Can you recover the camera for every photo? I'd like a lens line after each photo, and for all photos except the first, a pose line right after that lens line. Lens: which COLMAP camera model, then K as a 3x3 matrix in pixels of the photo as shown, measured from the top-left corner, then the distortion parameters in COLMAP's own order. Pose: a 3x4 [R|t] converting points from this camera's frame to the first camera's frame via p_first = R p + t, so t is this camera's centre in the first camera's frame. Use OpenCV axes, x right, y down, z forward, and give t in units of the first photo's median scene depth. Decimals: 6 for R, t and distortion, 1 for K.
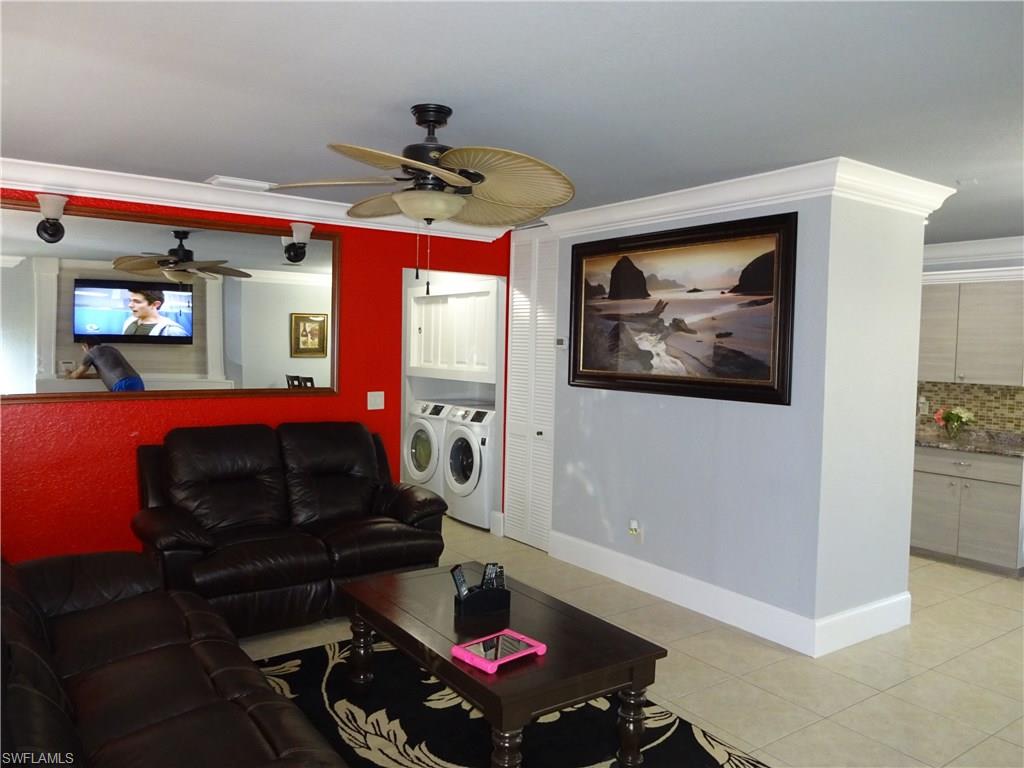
lens RADIAL K [[757.5, 0, 512.0], [0, 757.5, 384.0], [0, 0, 1]] dist [-0.007385, 0.004211]
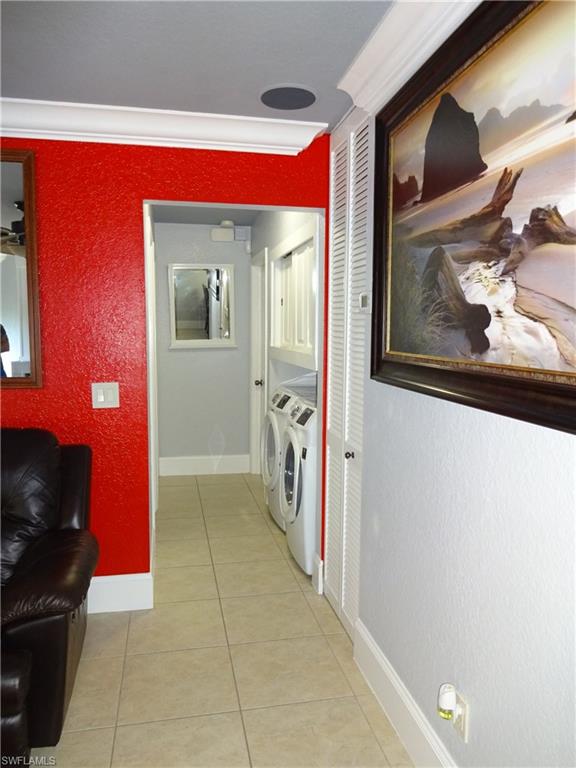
lens RADIAL K [[568.1, 0, 288.0], [0, 568.1, 384.0], [0, 0, 1]] dist [-0.007385, 0.004211]
pose [[0.913477, 0.024123, -0.406174, 0.207171], [-0.006925, 0.999018, 0.043759, -0.013893], [0.406831, -0.037160, 0.912747, 0.665002]]
